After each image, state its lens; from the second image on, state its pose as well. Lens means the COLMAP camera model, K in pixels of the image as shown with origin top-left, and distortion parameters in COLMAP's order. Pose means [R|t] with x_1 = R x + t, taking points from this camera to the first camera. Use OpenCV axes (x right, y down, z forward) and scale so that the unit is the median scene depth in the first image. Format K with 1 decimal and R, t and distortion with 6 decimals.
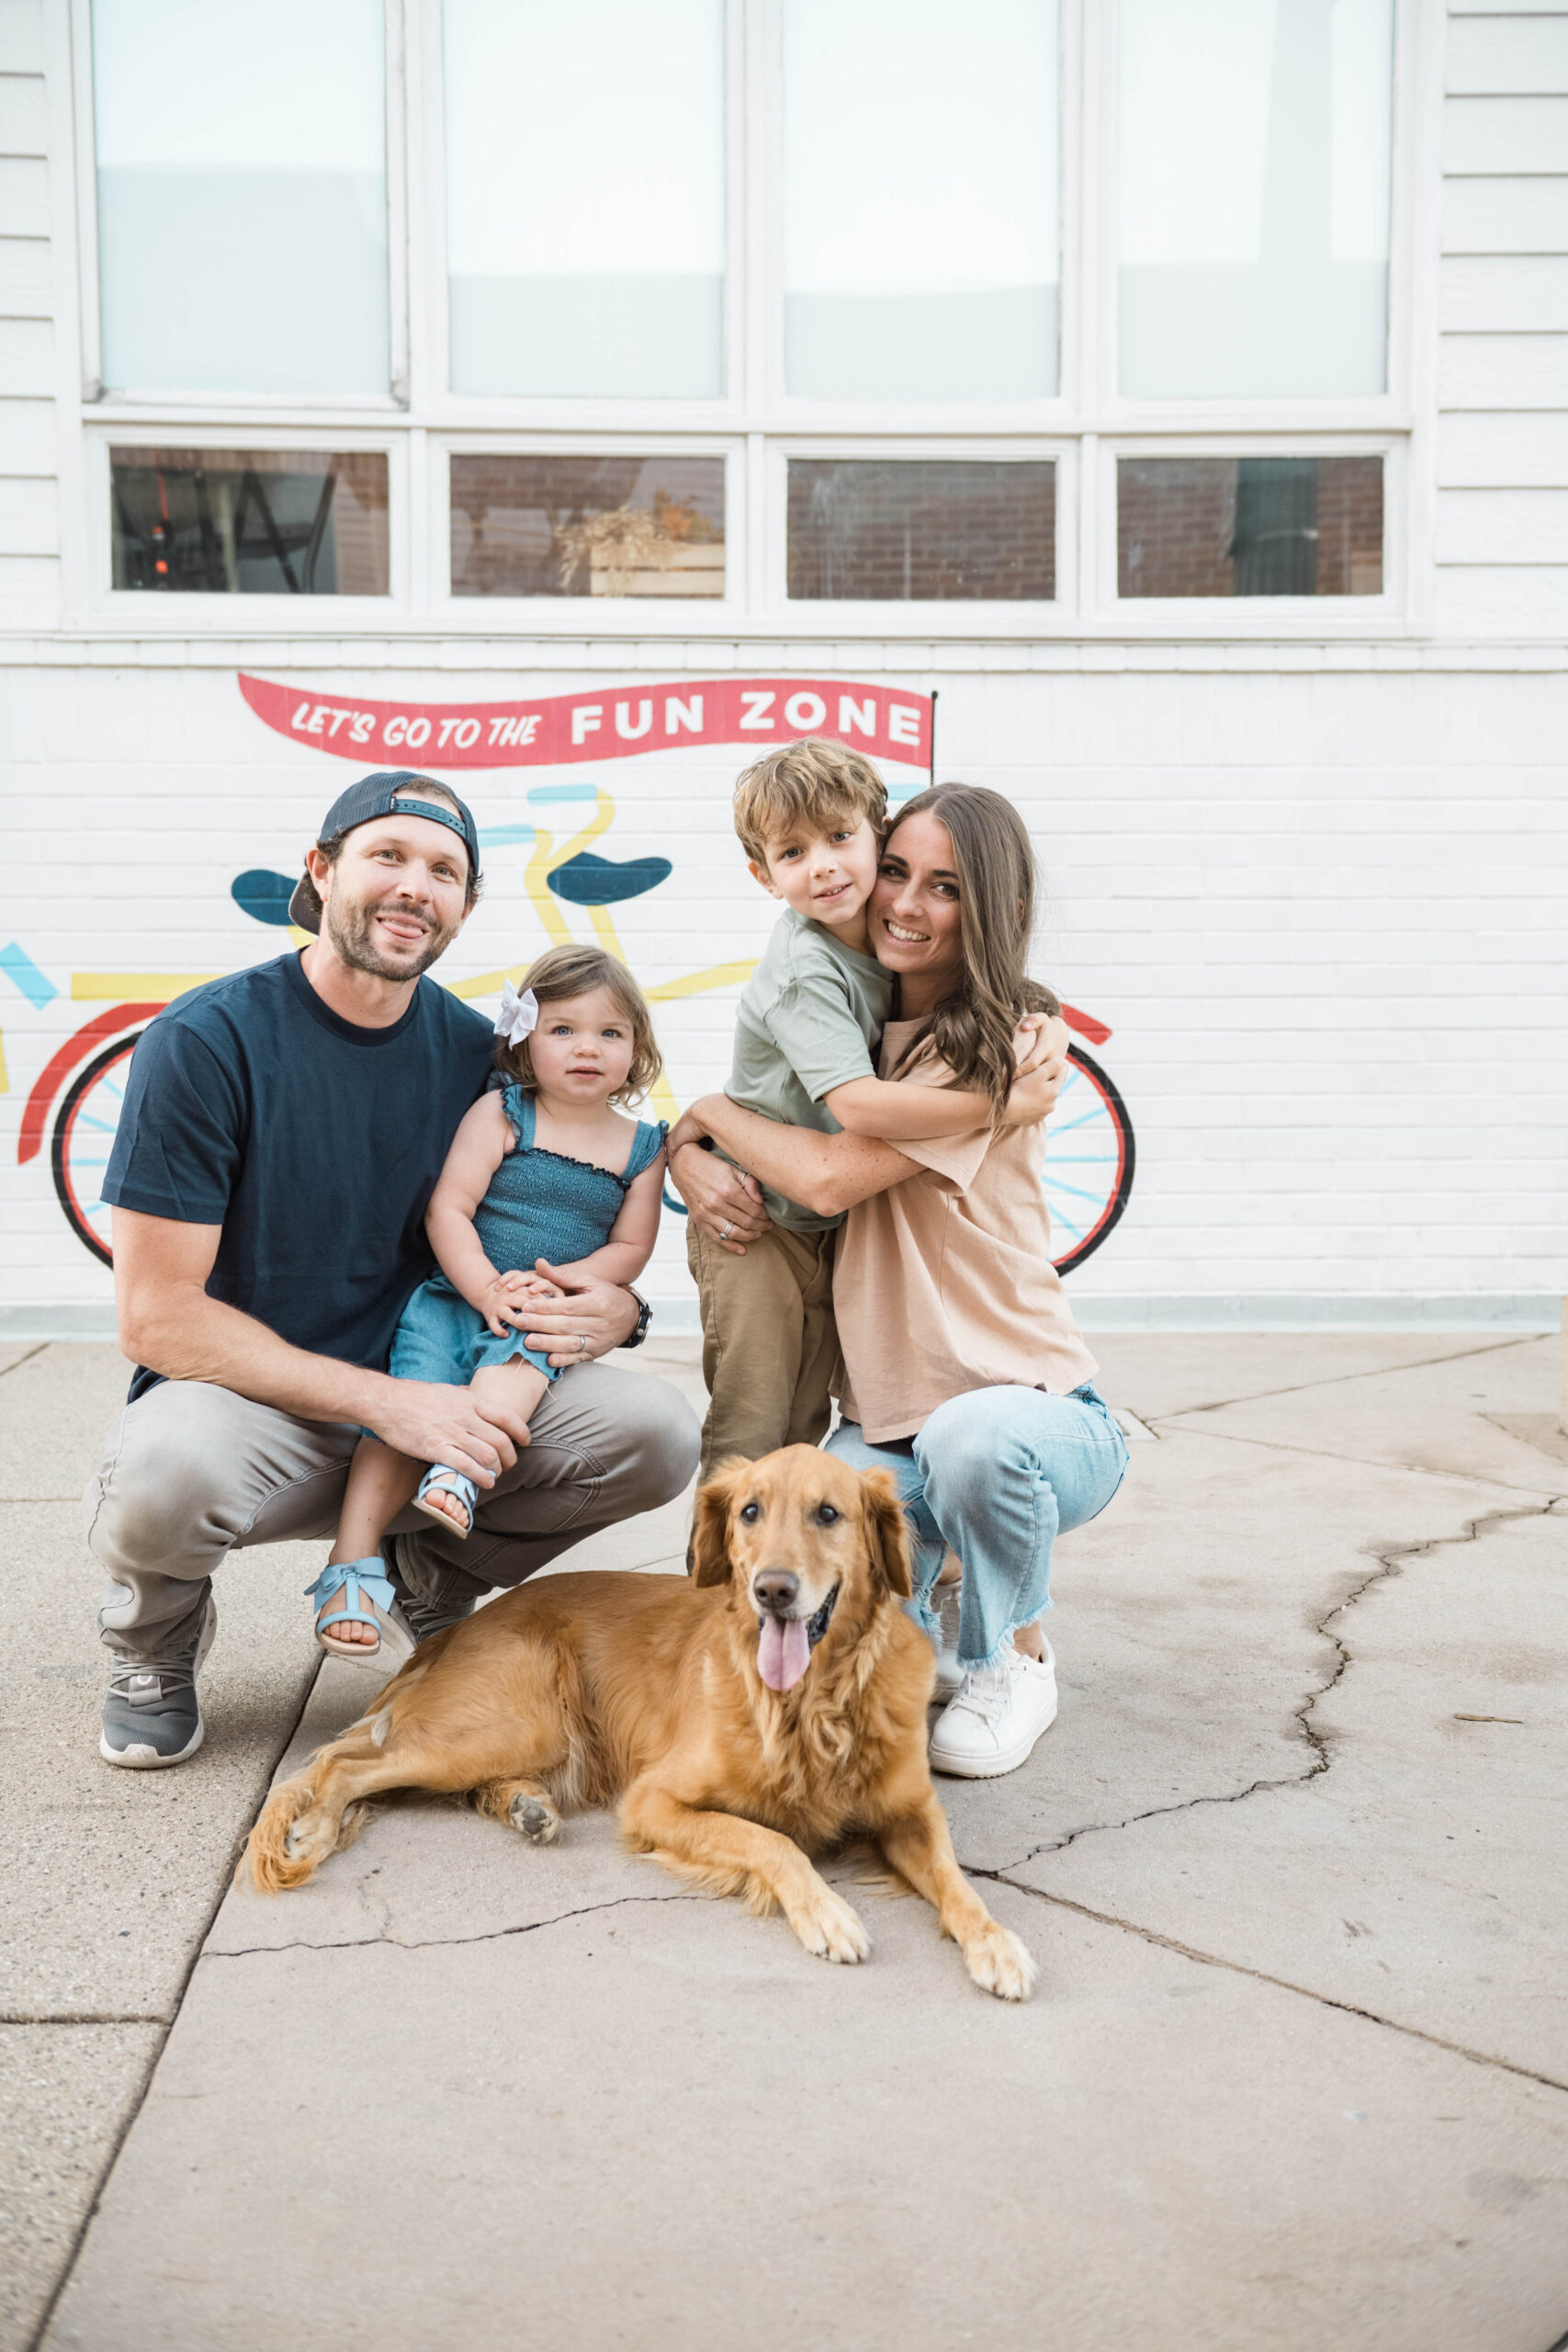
lens RADIAL K [[2613.3, 0, 912.8], [0, 2613.3, 1162.5], [0, 0, 1]] dist [0.065014, 0.000000]
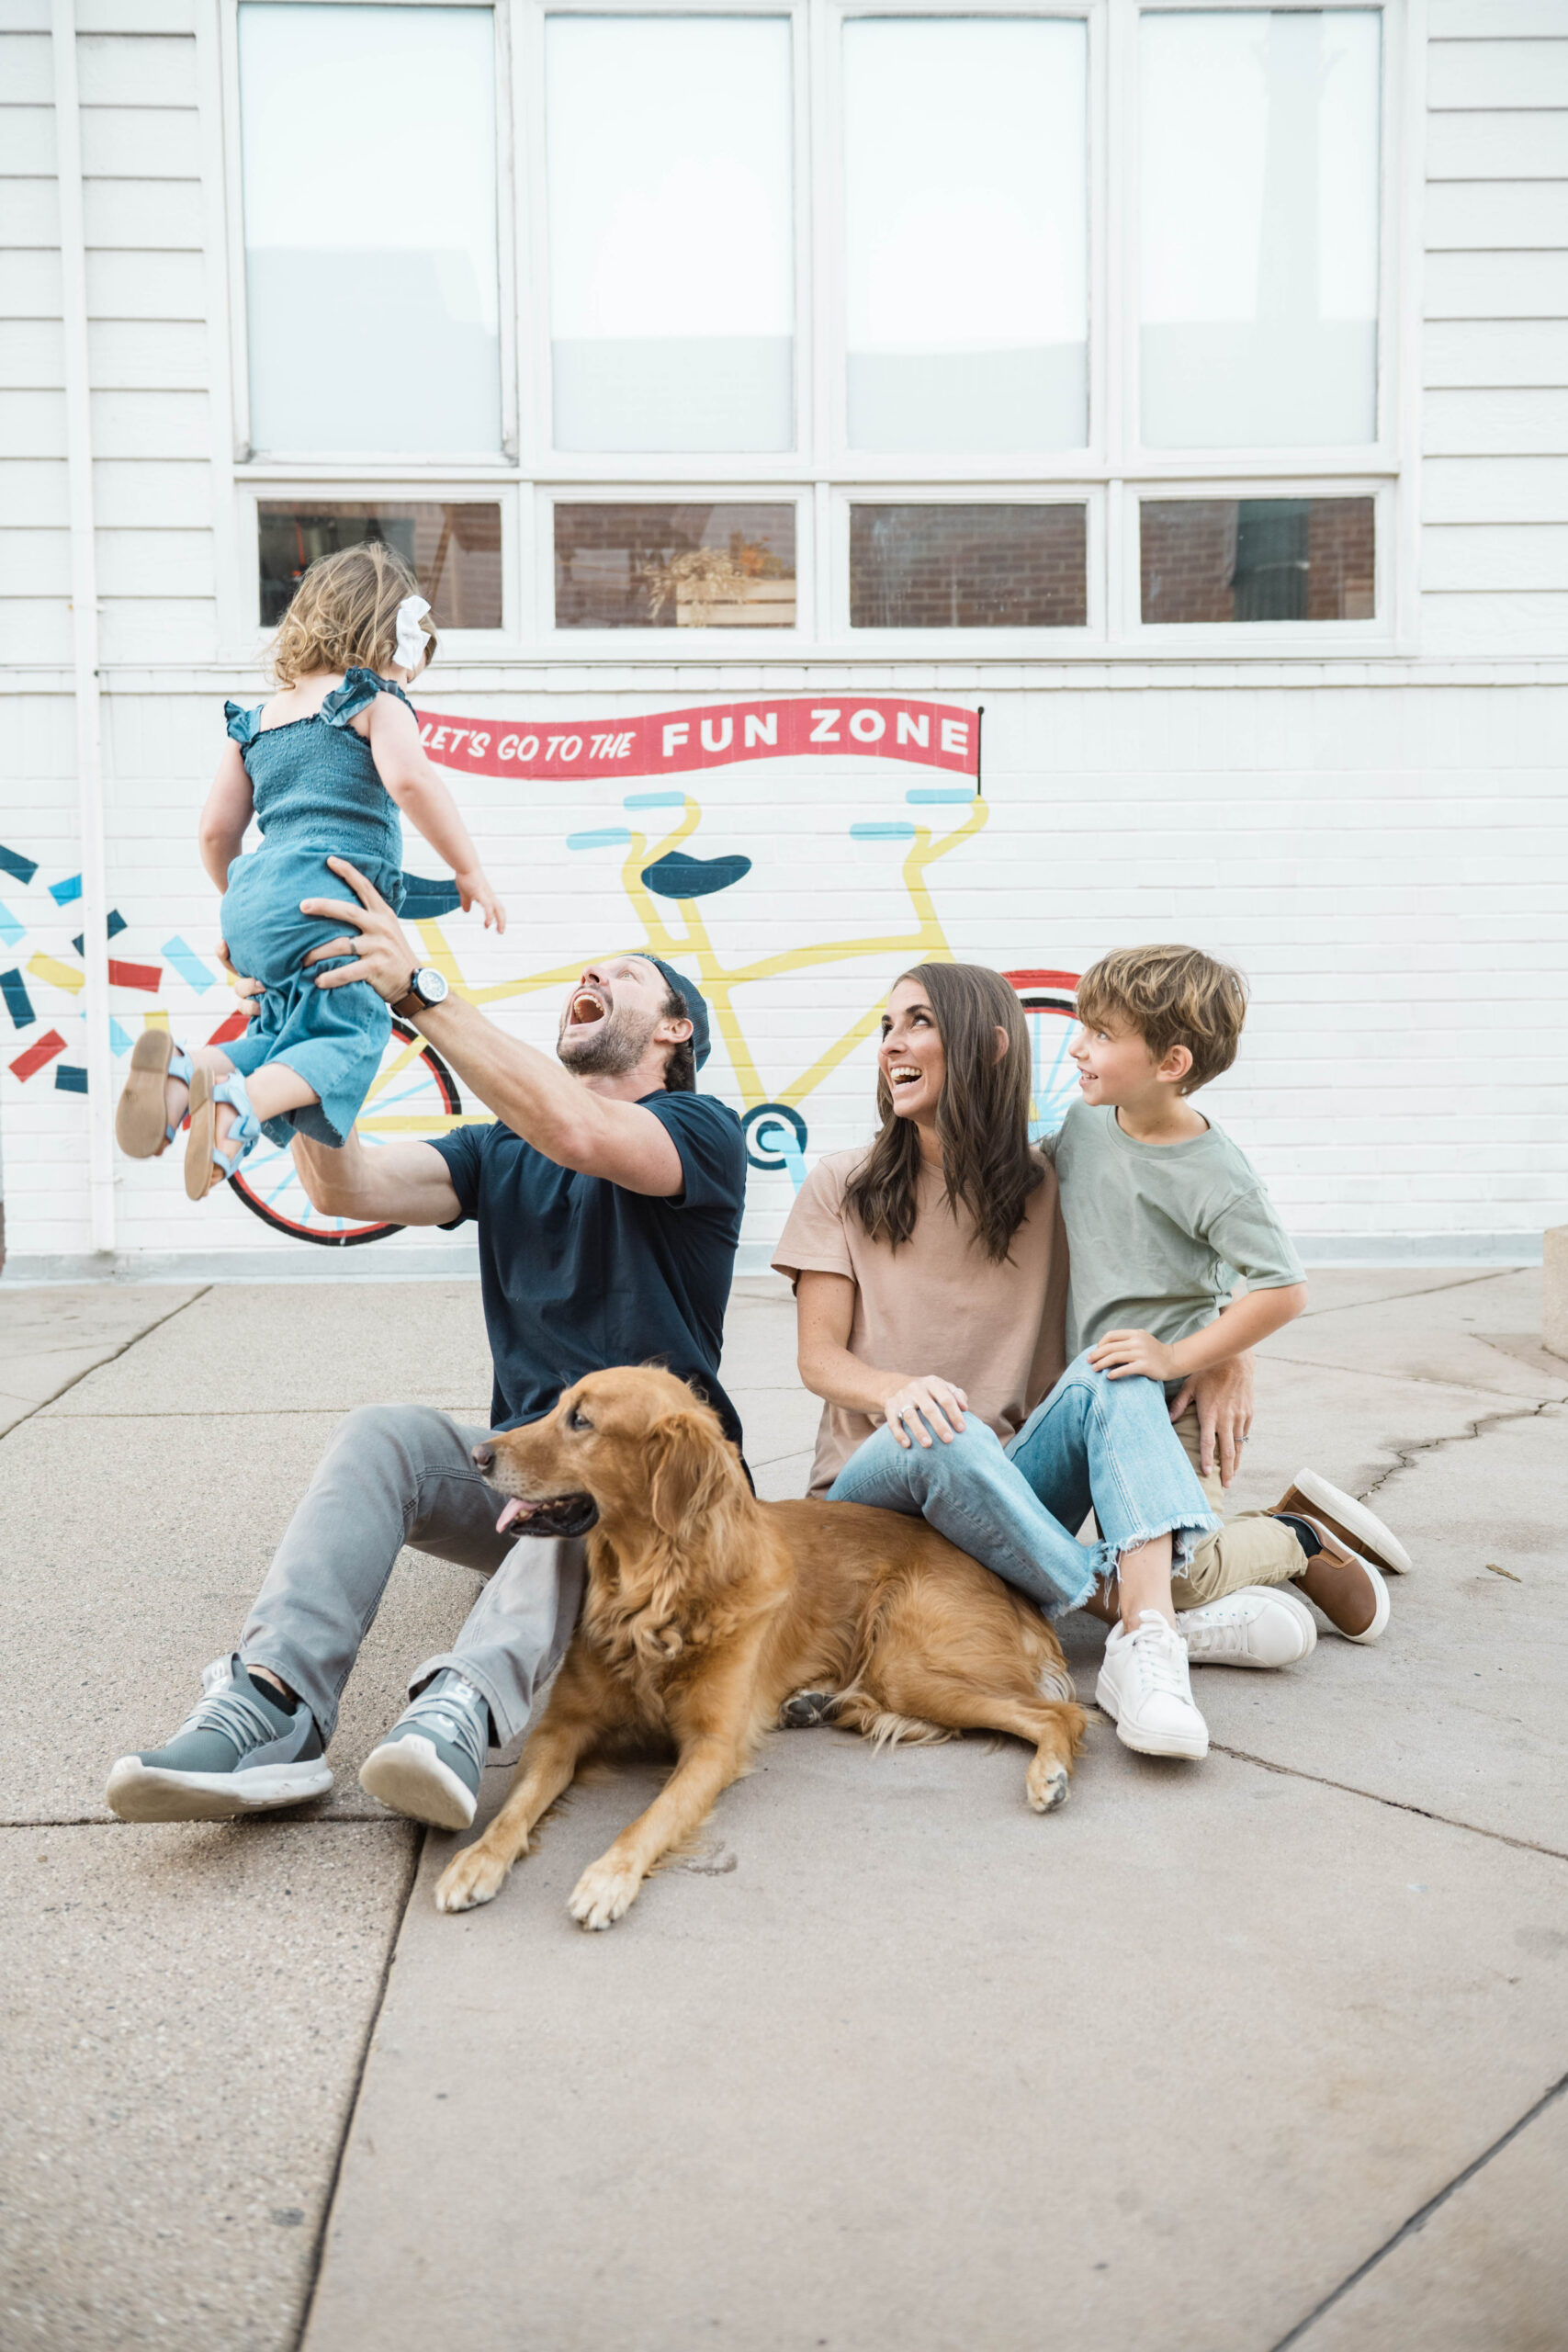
lens RADIAL K [[2362.9, 0, 917.6], [0, 2362.9, 1150.7], [0, 0, 1]] dist [0.037611, 0.000000]
pose [[0.999955, -0.009112, -0.002585, -0.021508], [0.009130, 0.999934, 0.006934, 0.006030], [0.002521, -0.006957, 0.999973, -0.032345]]
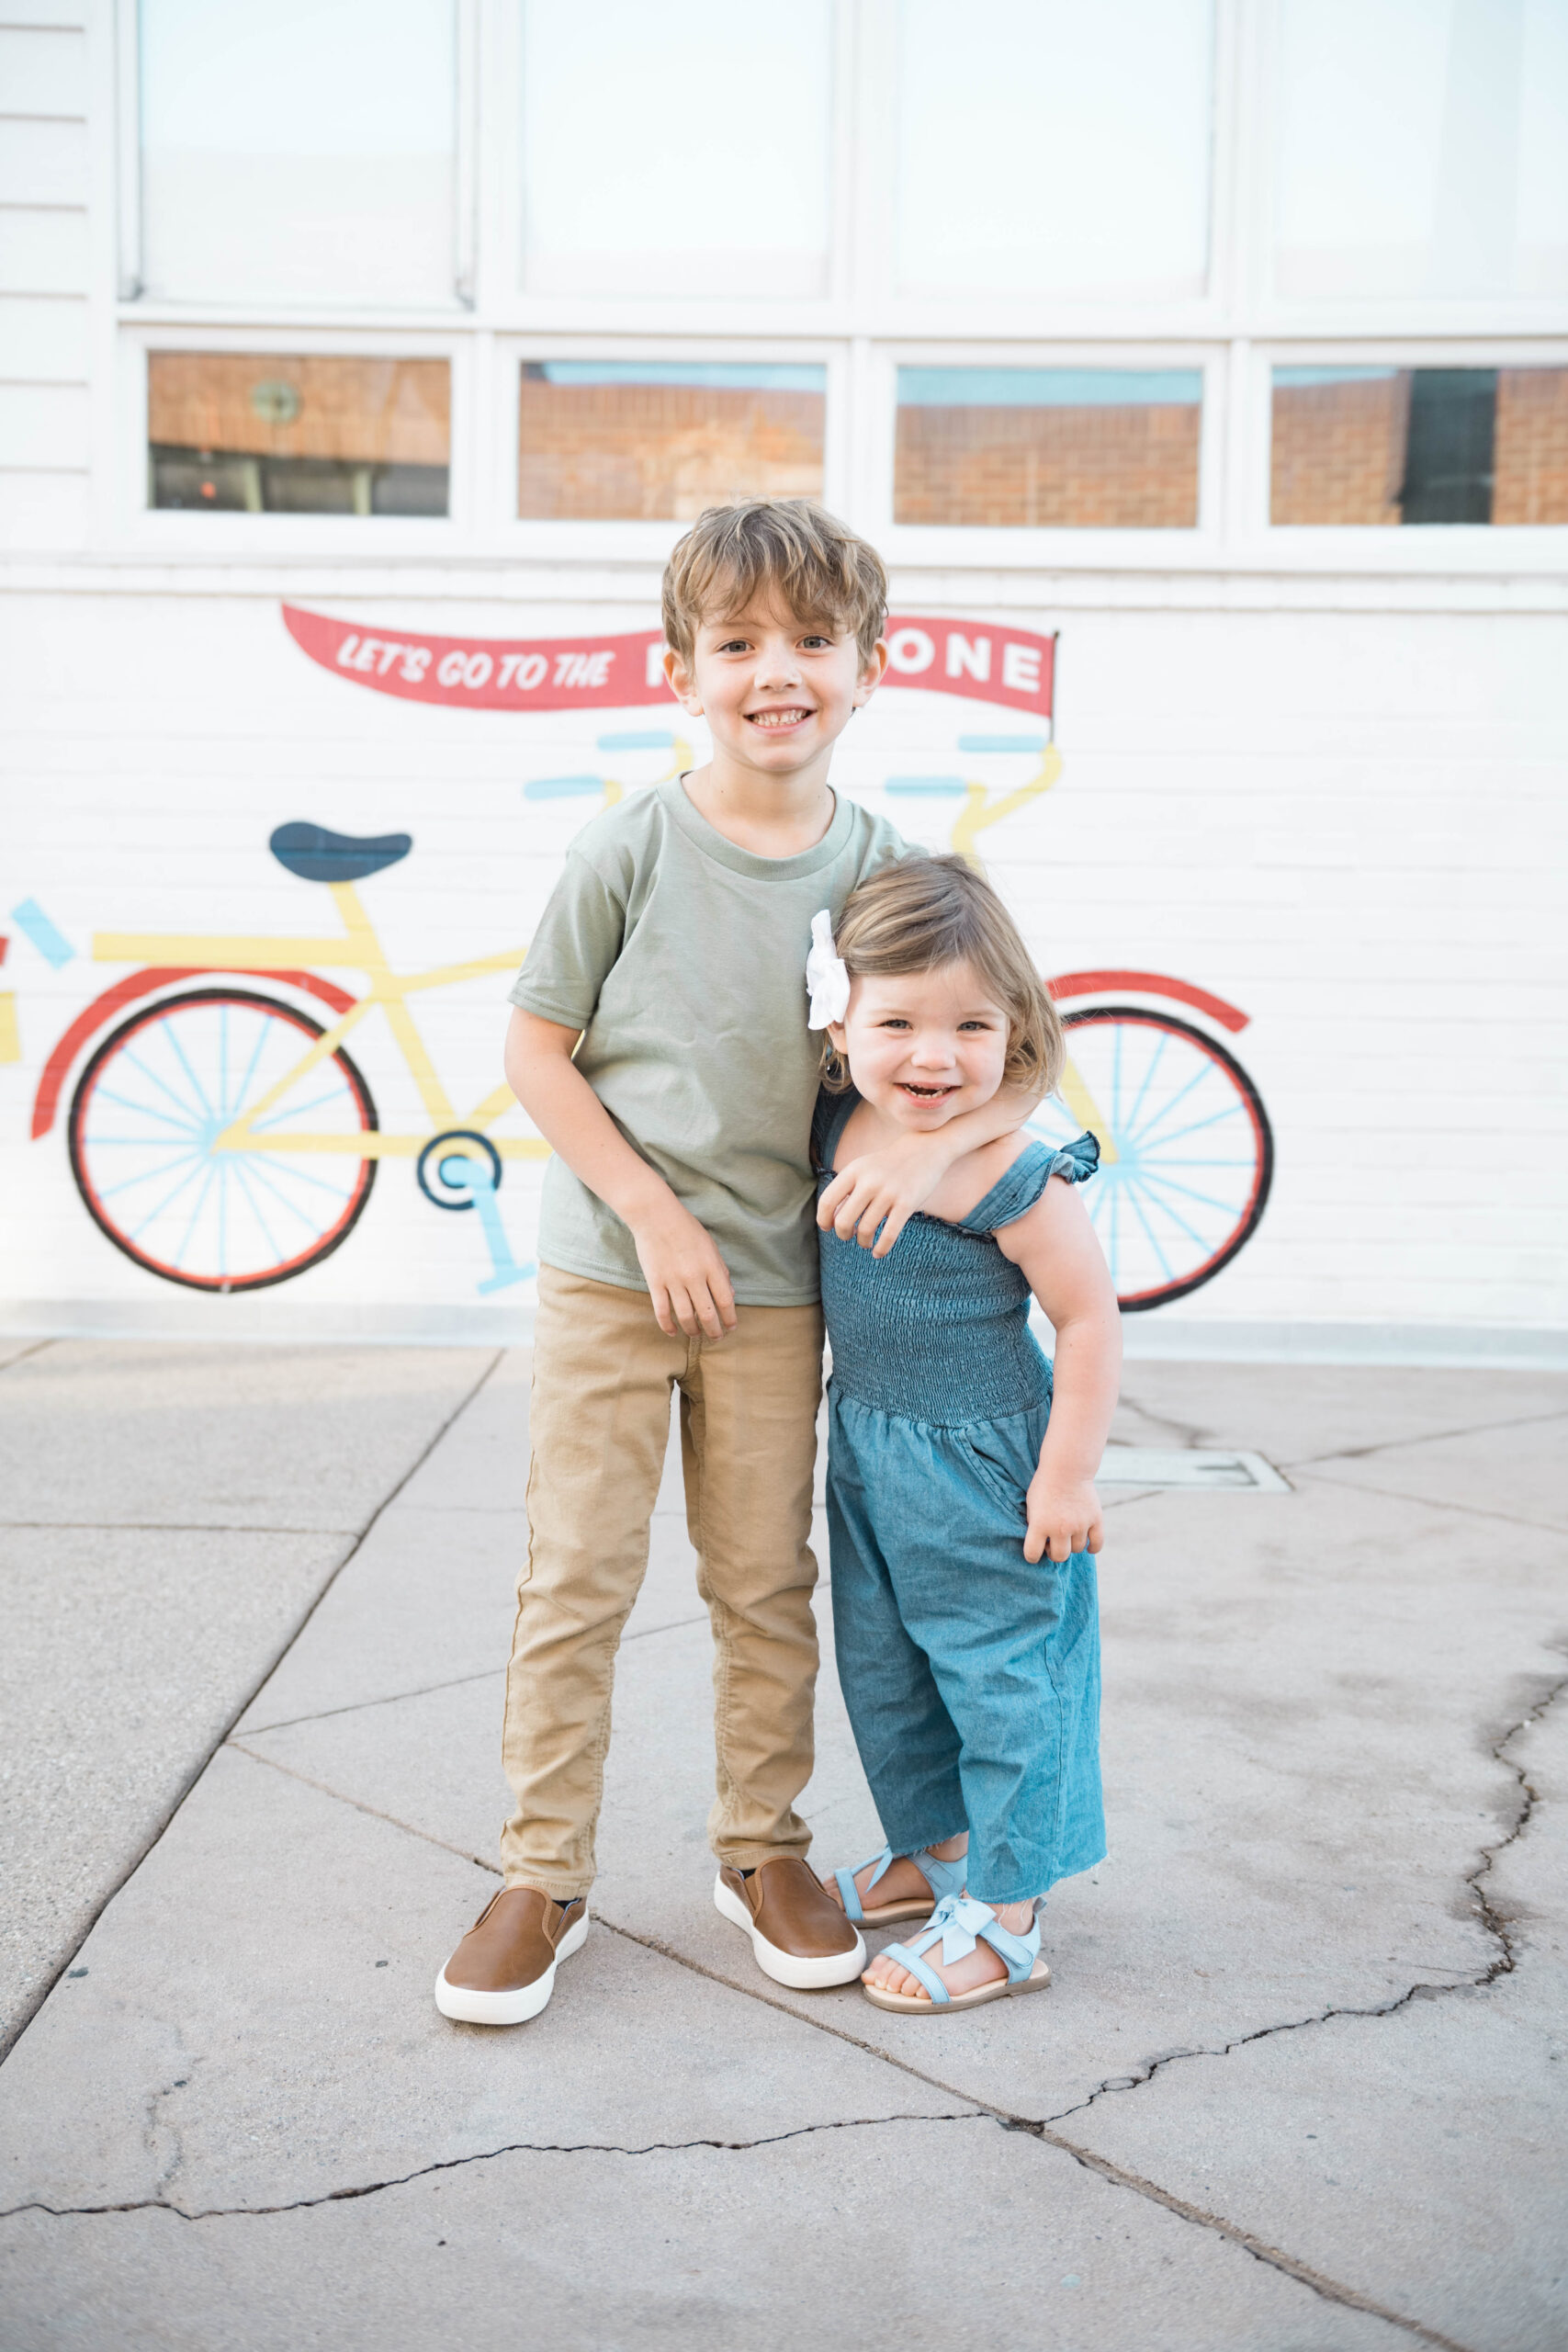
lens RADIAL K [[2613.3, 0, 864.6], [0, 2613.3, 1144.8], [0, 0, 1]] dist [0.065014, 0.000000]
pose [[0.997067, 0.021366, -0.073495, 0.014771], [-0.022405, 0.999660, -0.013345, 0.008384], [0.073185, 0.014953, 0.997206, 0.137171]]
